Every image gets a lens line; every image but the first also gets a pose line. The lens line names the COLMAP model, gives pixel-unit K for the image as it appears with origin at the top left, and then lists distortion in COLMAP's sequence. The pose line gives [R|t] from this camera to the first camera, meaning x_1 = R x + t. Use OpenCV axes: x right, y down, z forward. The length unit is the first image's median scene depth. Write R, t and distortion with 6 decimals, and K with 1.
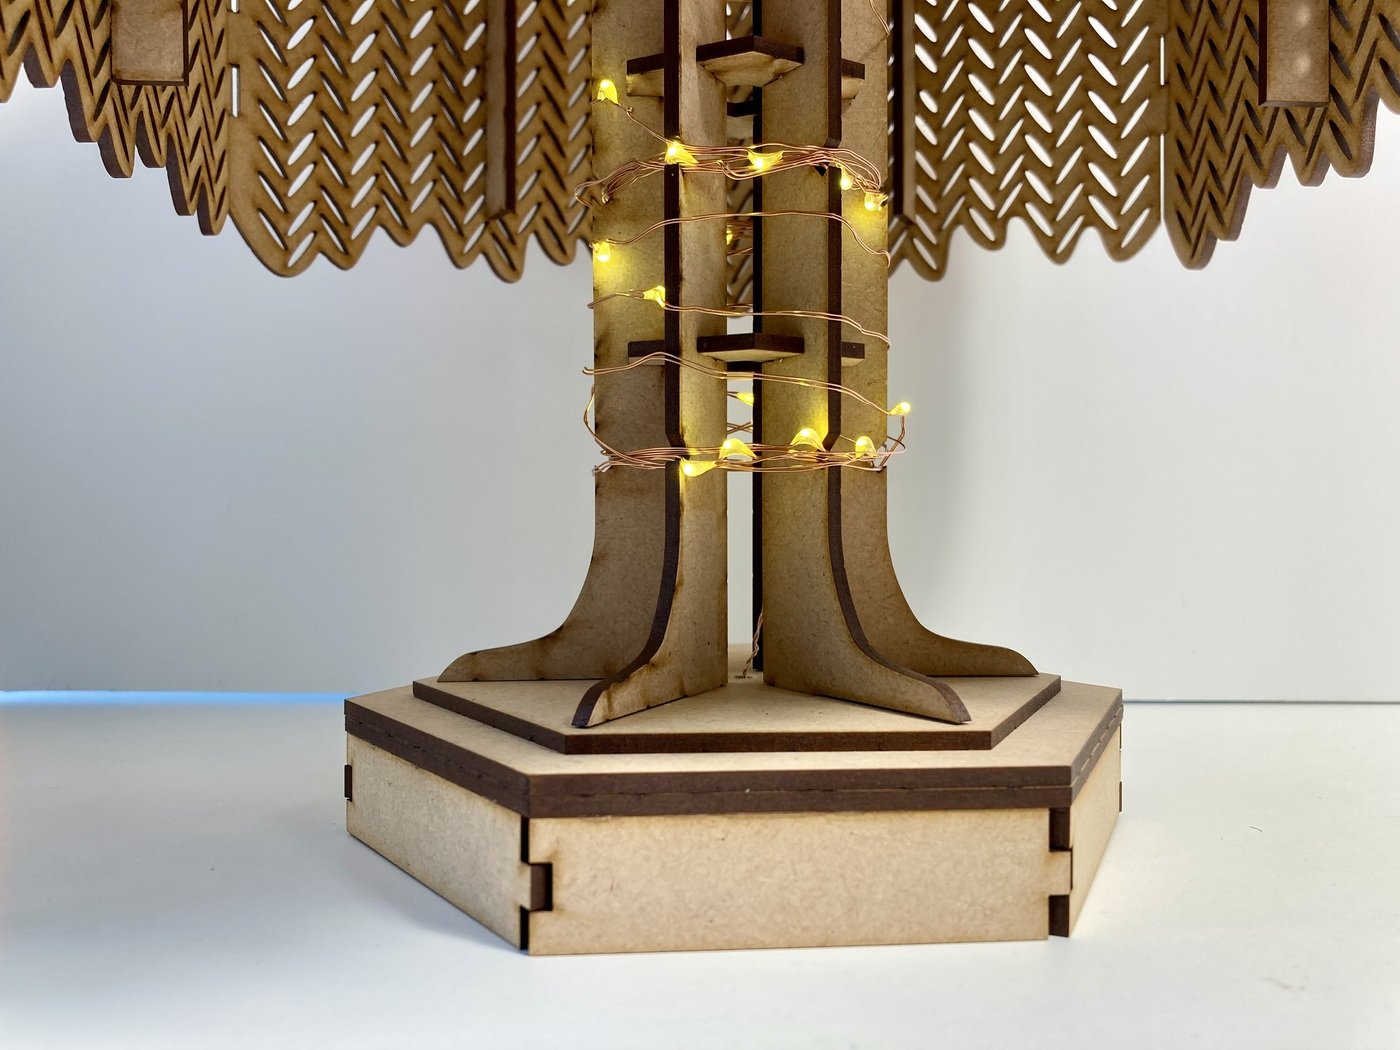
lens RADIAL K [[1178.8, 0, 700.0], [0, 1178.8, 525.0], [0, 0, 1]] dist [-0.003179, -0.004341]
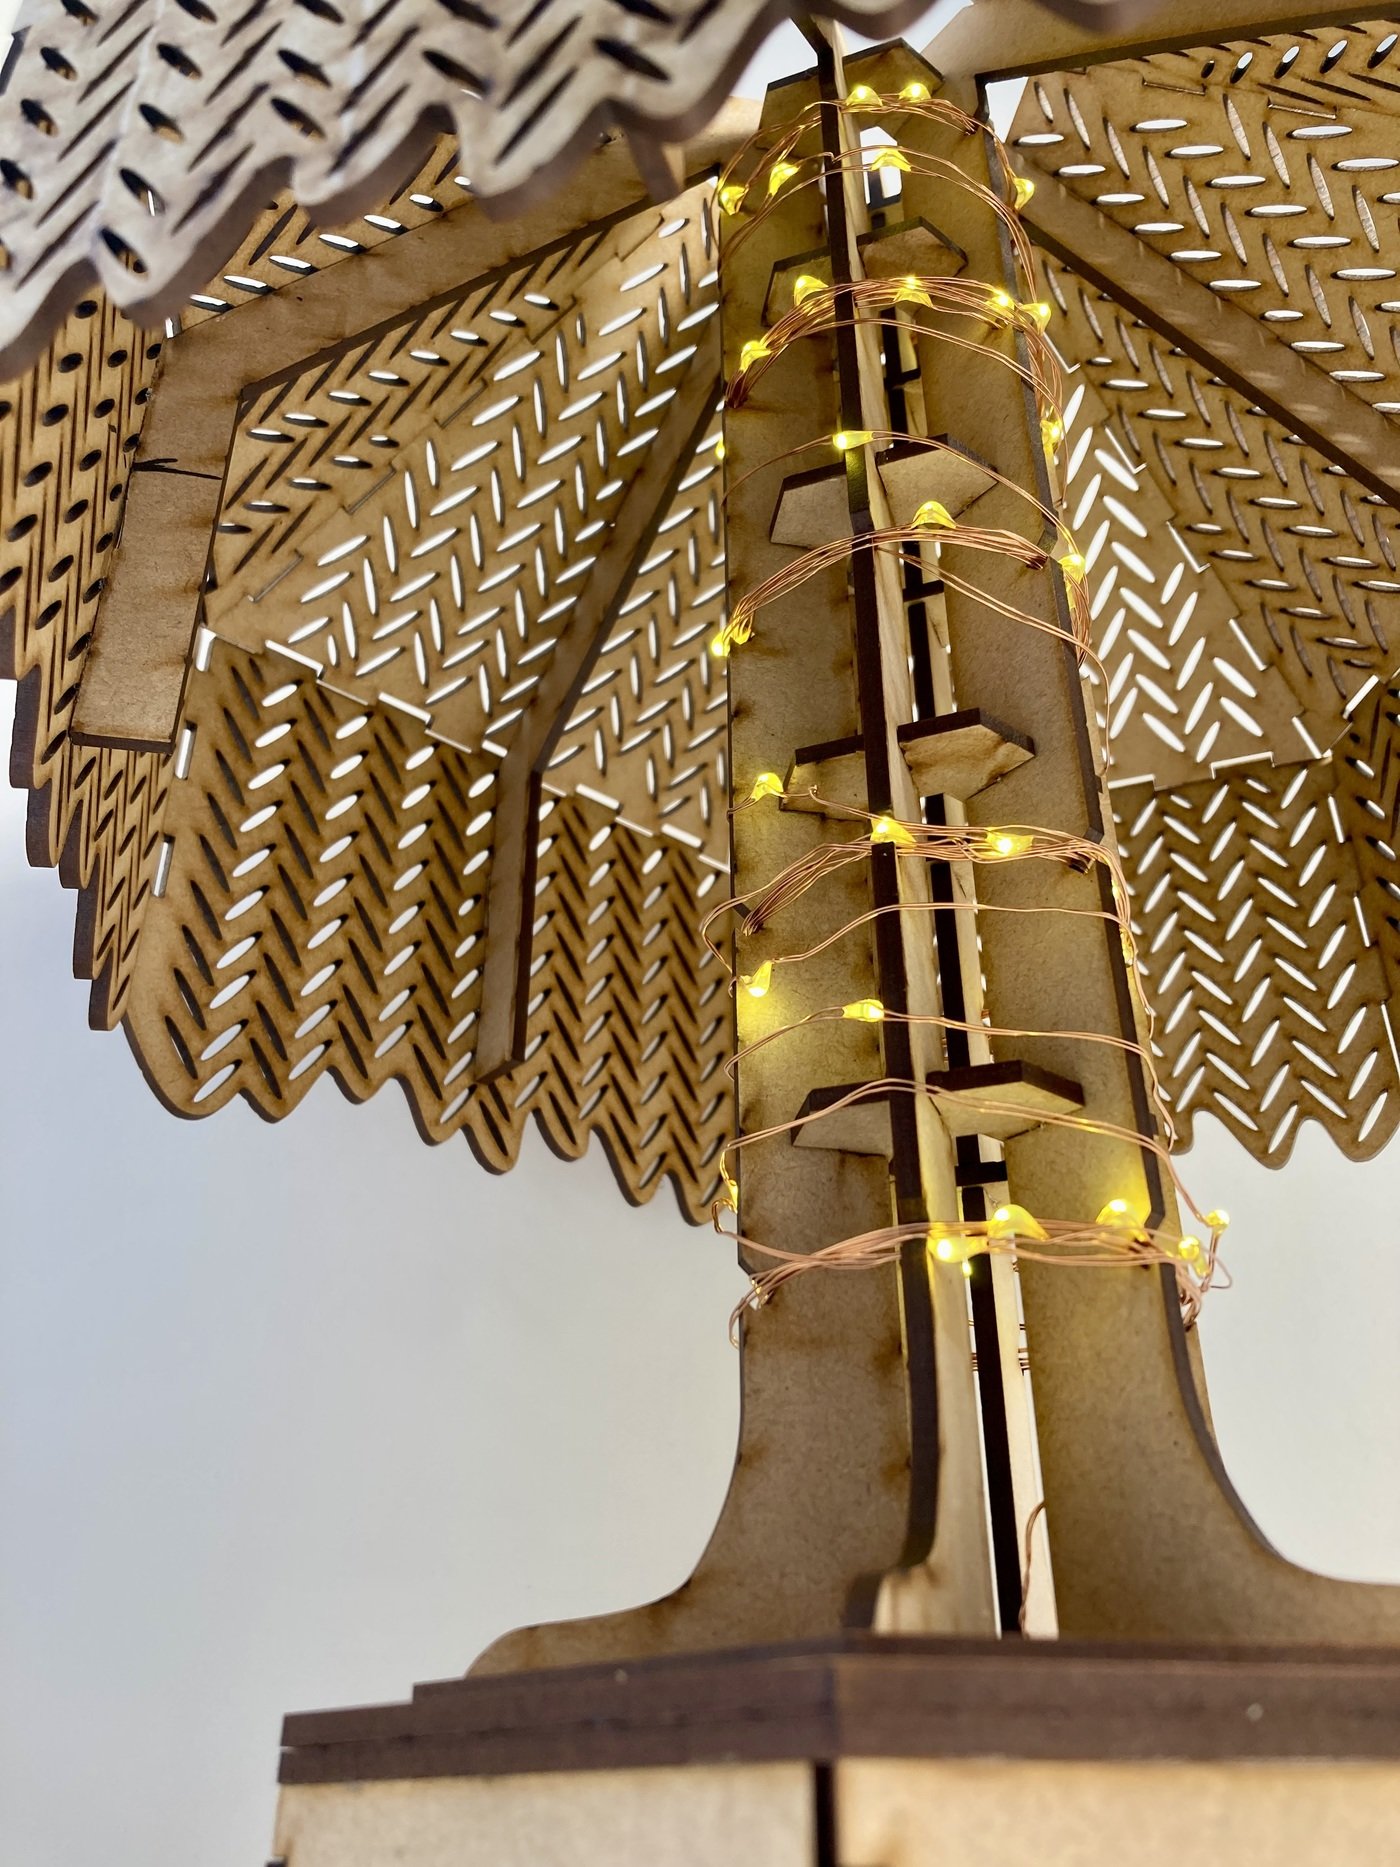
lens RADIAL K [[1556.2, 0, 705.3], [0, 1556.2, 945.8], [0, 0, 1]] dist [0.016046, -0.008210]
pose [[0.992817, 0.055502, 0.105994, -0.216361], [0.007943, 0.853369, -0.521248, 0.227000], [-0.119382, 0.518345, 0.846798, 0.232703]]
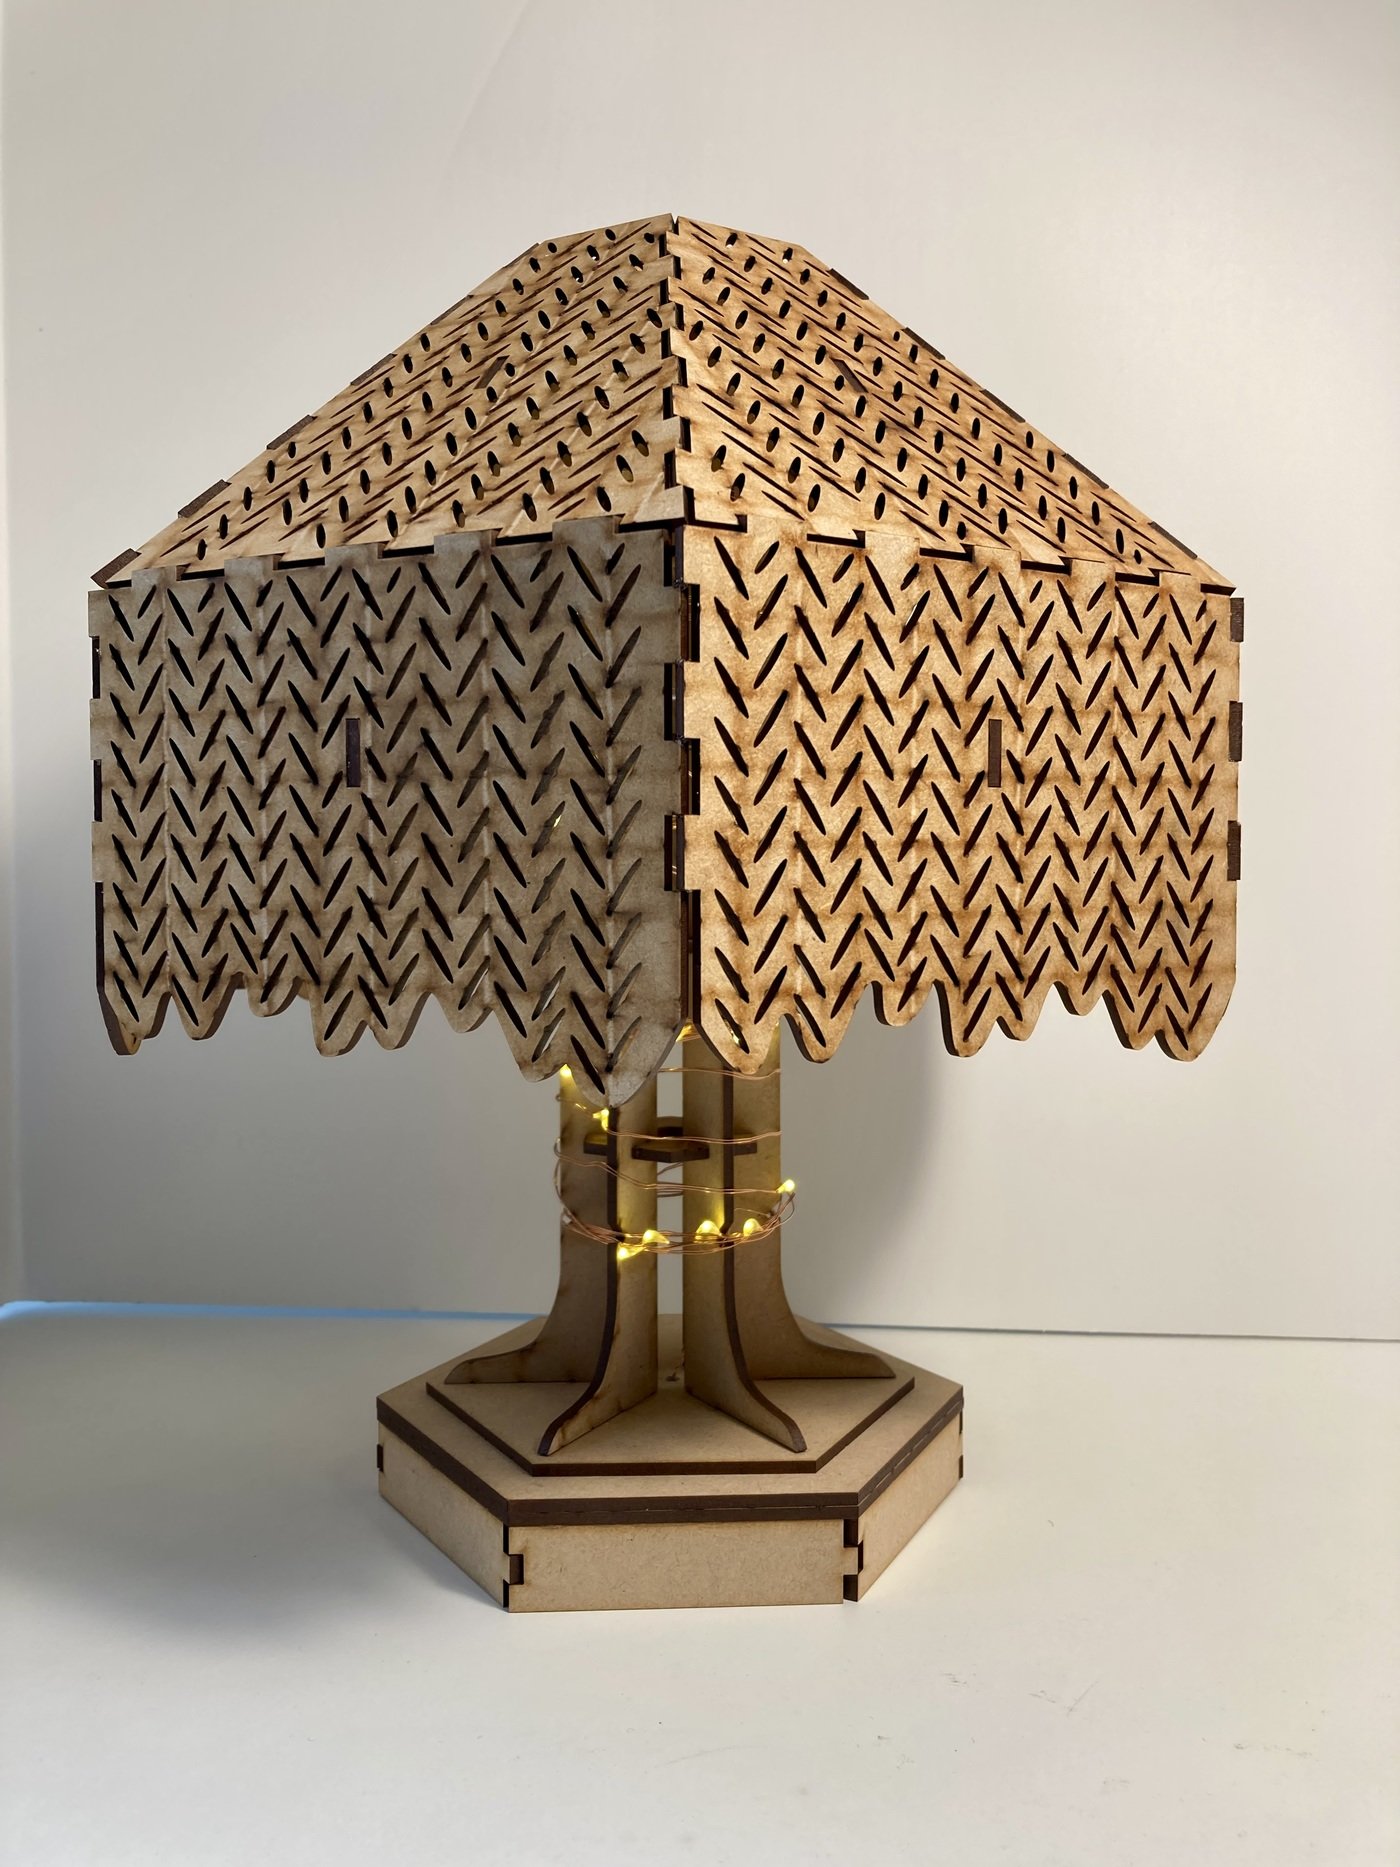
lens RADIAL K [[1556.2, 0, 705.3], [0, 1556.2, 945.8], [0, 0, 1]] dist [0.016046, -0.008210]
pose [[0.999492, 0.001139, -0.031843, 0.137922], [0.000281, 0.999006, 0.044569, -0.465087], [0.031862, -0.044556, 0.998499, -0.783098]]
